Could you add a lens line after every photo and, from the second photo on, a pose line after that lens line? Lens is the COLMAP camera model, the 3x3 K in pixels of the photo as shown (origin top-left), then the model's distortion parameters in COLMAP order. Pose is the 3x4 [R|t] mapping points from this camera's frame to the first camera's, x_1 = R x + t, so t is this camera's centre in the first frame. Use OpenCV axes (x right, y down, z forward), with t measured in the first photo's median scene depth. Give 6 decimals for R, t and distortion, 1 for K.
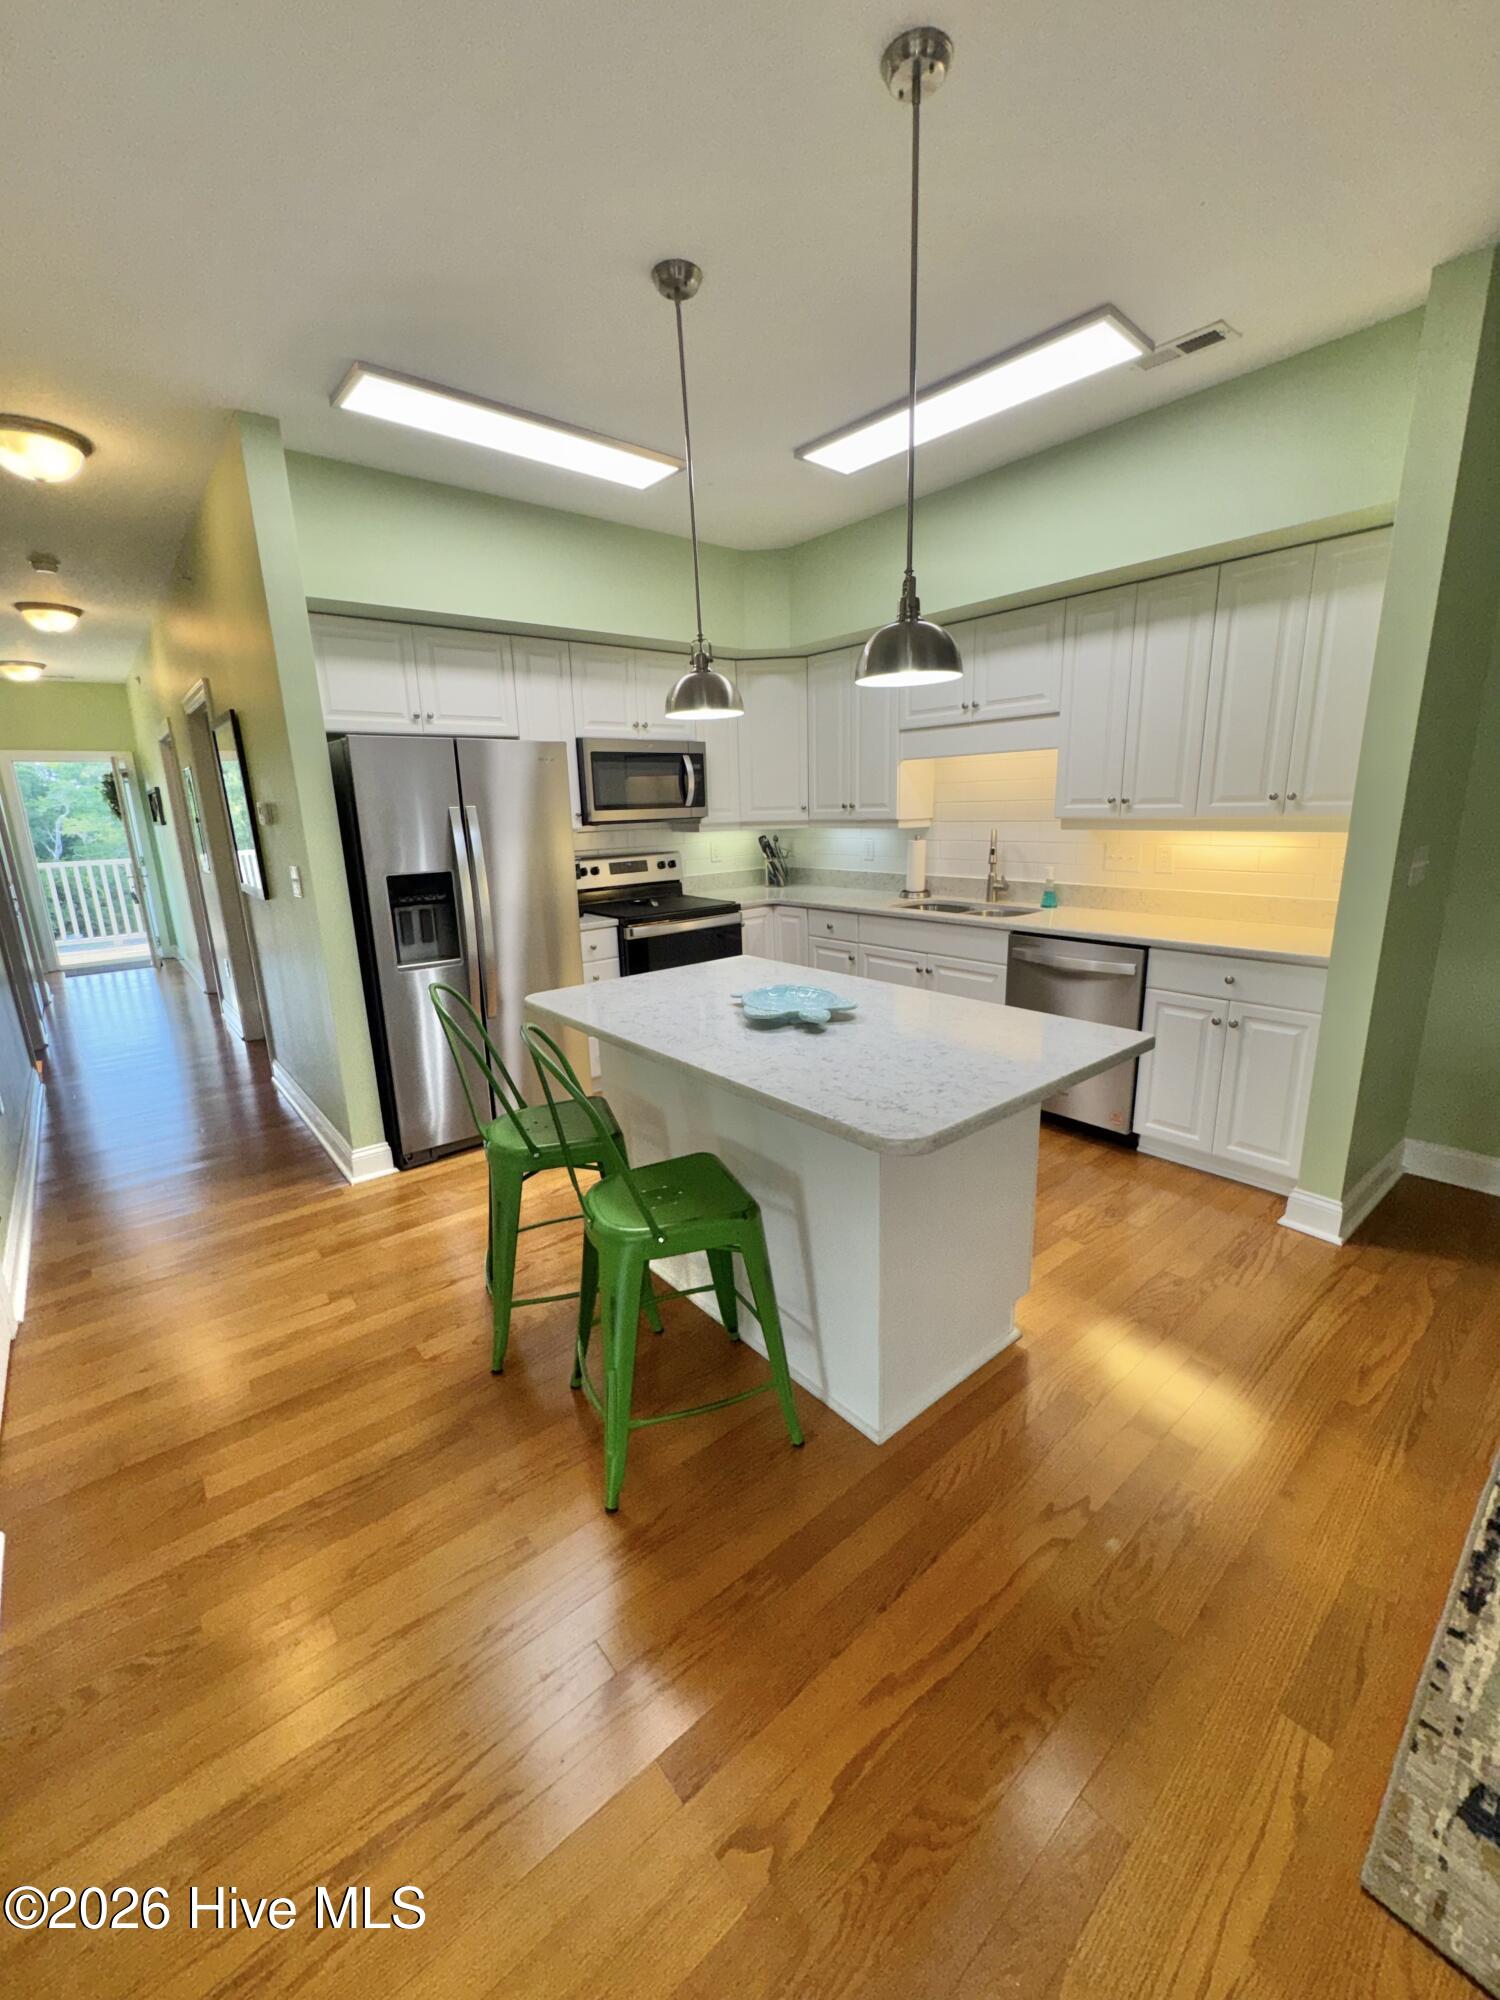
lens RADIAL K [[801.1, 0, 752.8], [0, 801.1, 999.6], [0, 0, 1]] dist [-0.005668, 0.000836]
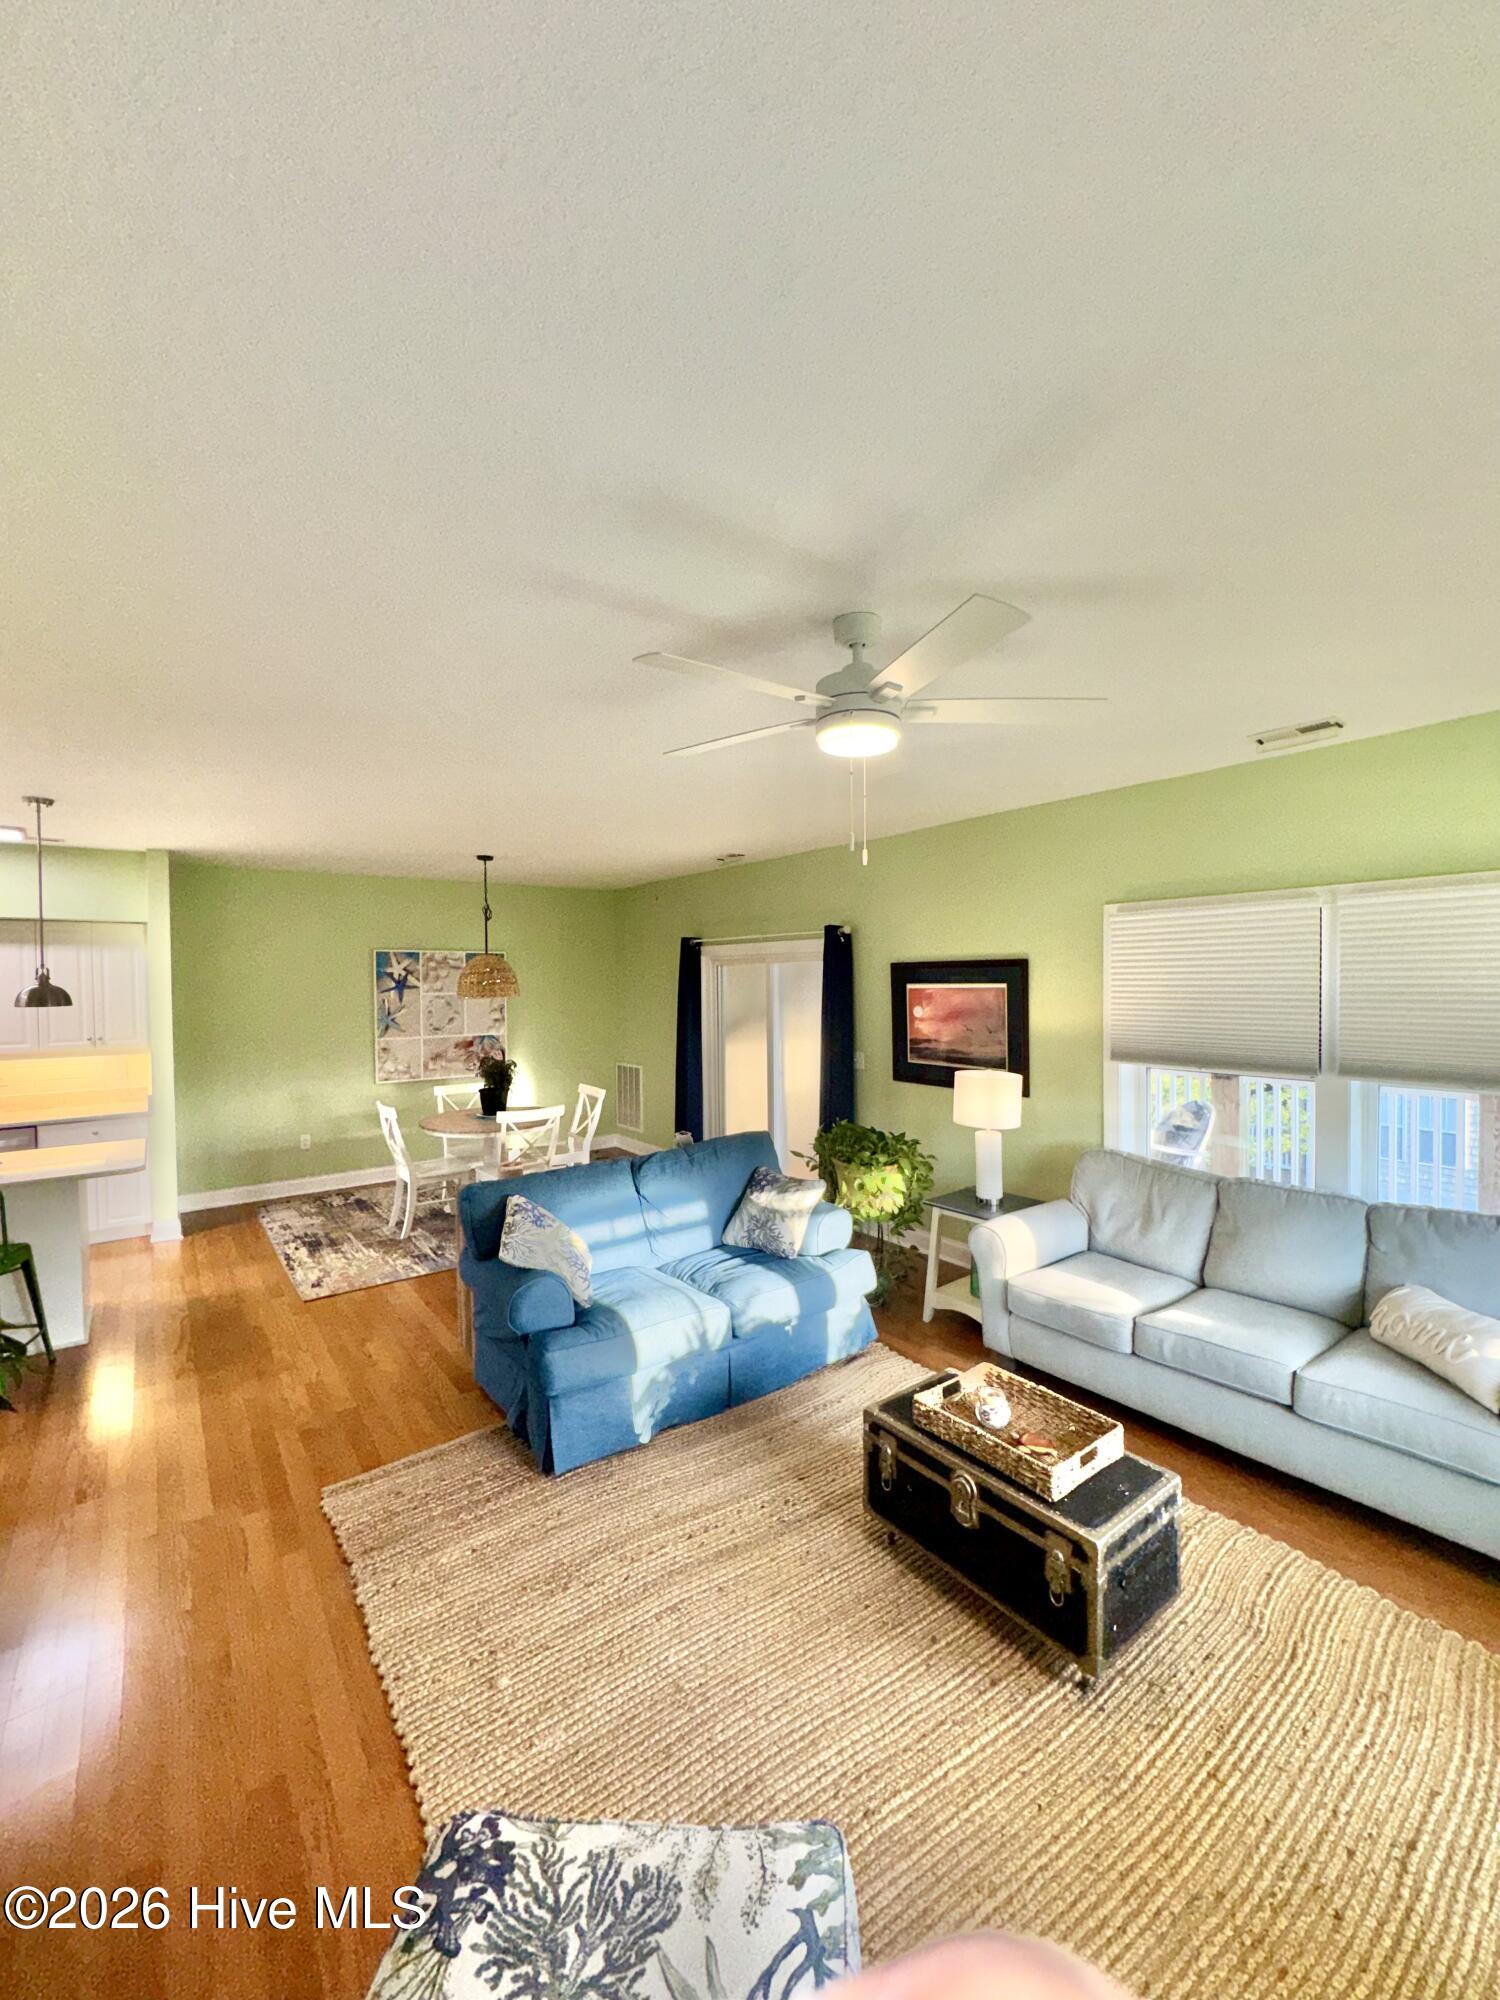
lens RADIAL K [[801.1, 0, 749.4], [0, 801.1, 1002.1], [0, 0, 1]] dist [-0.005668, 0.000836]
pose [[0.052849, -0.000088, 0.998602, -1.115581], [0.247892, 0.968700, -0.013033, 0.078254], [-0.967345, 0.248234, 0.051217, -0.629864]]
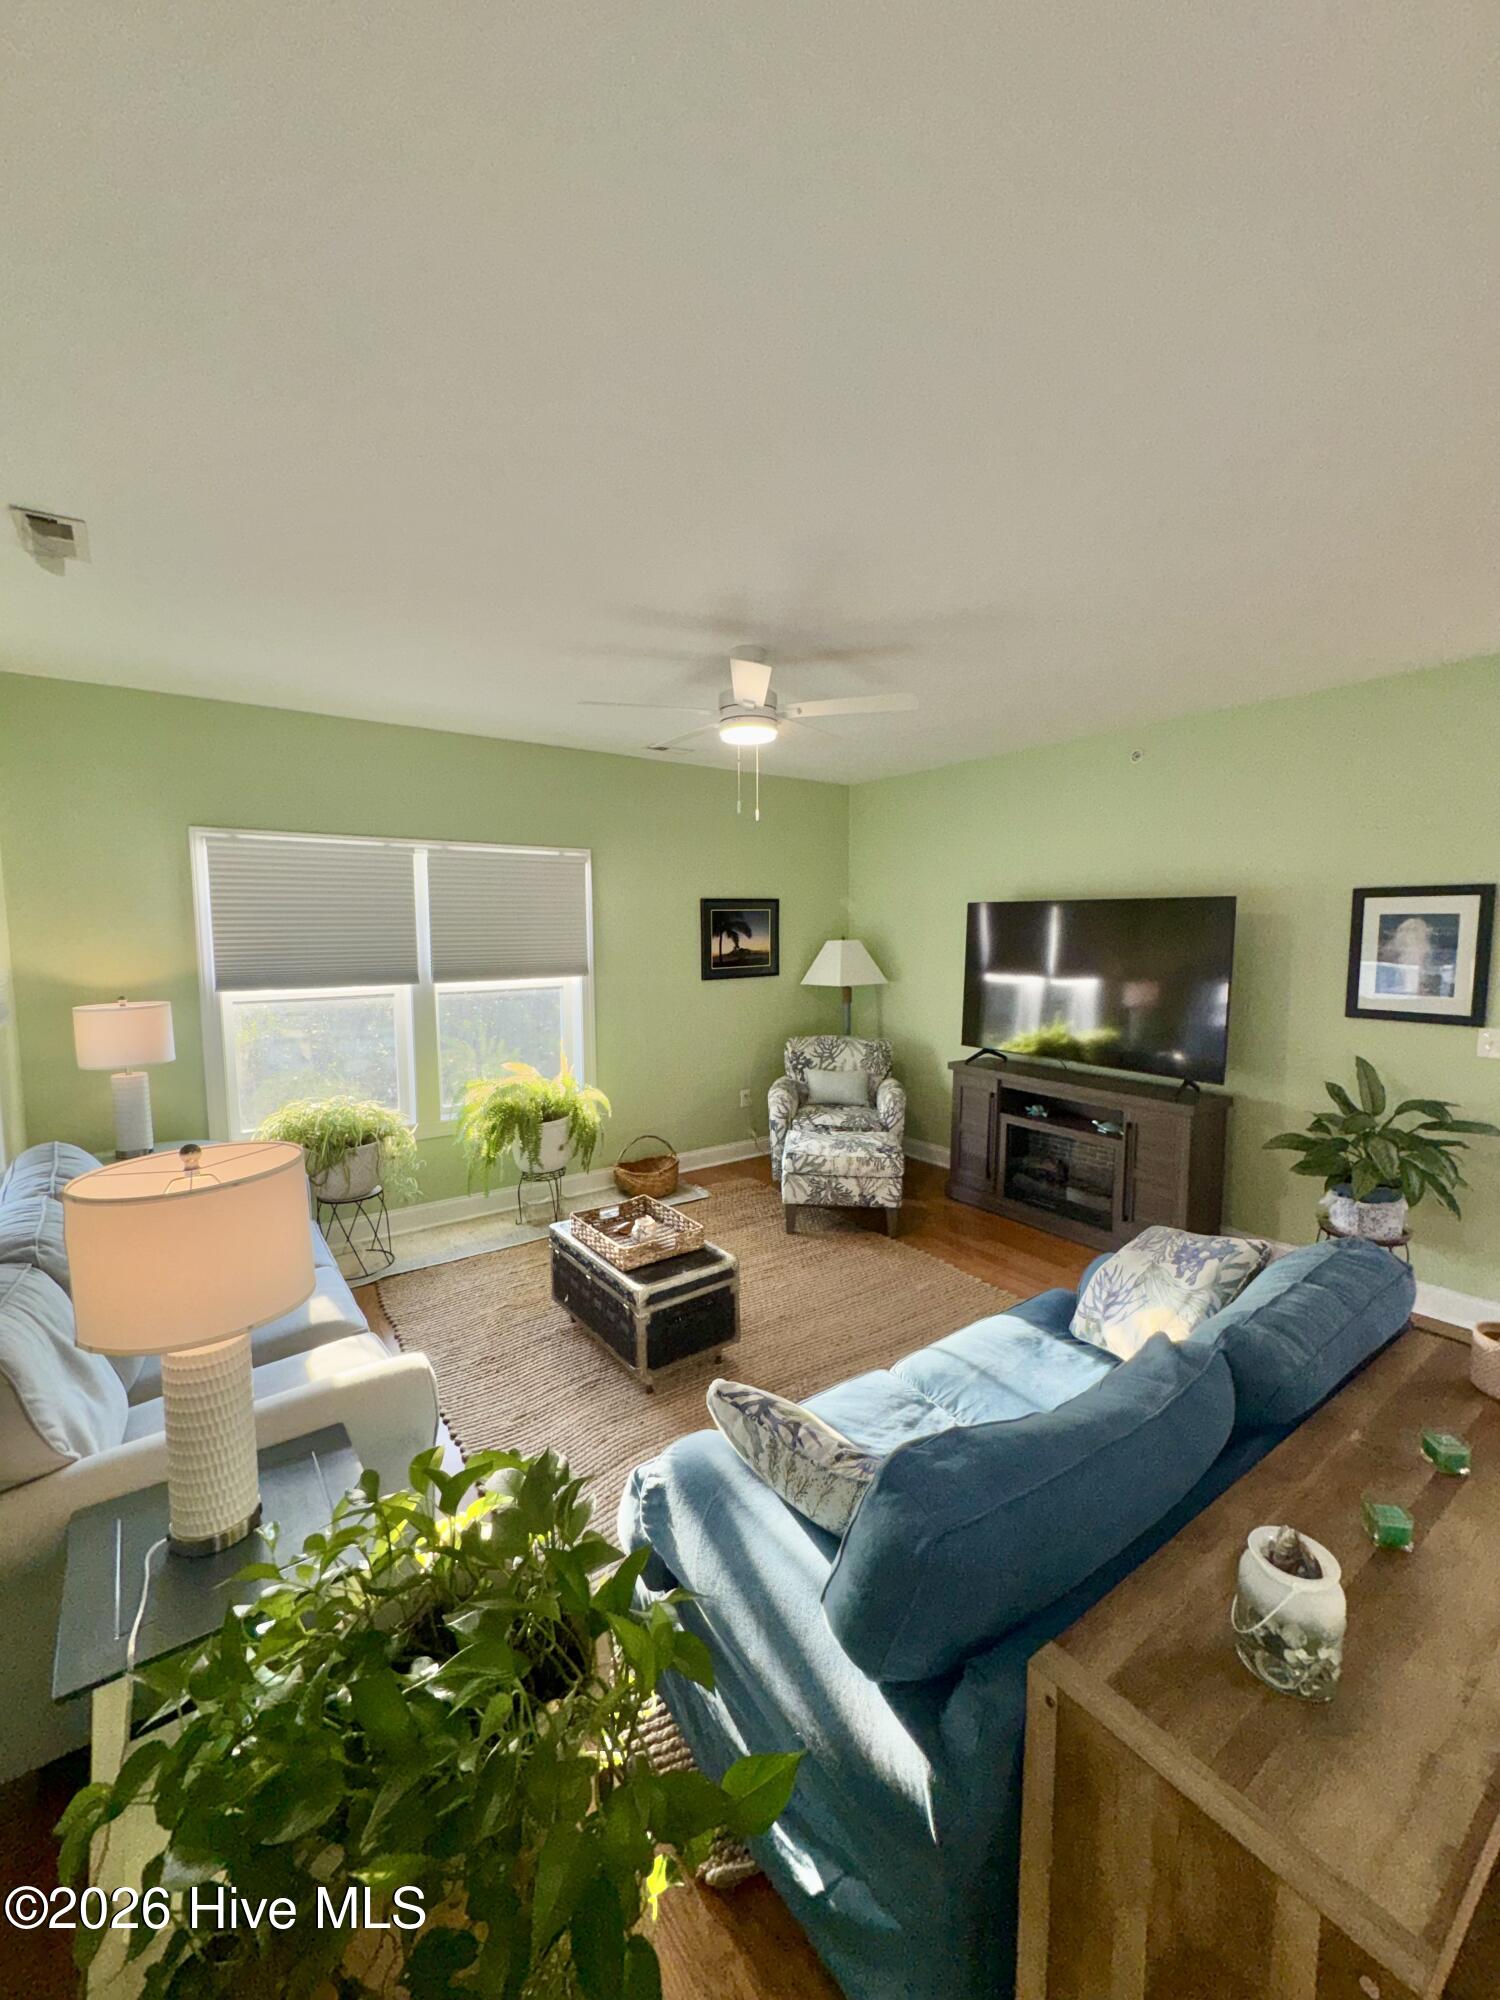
lens RADIAL K [[801.1, 0, 760.8], [0, 801.1, 1000.9], [0, 0, 1]] dist [-0.005668, 0.000836]
pose [[-0.050193, 0.122376, -0.991214, 0.575418], [-0.235714, 0.962976, 0.130826, 0.063424], [0.970525, 0.240210, -0.019489, -0.628587]]
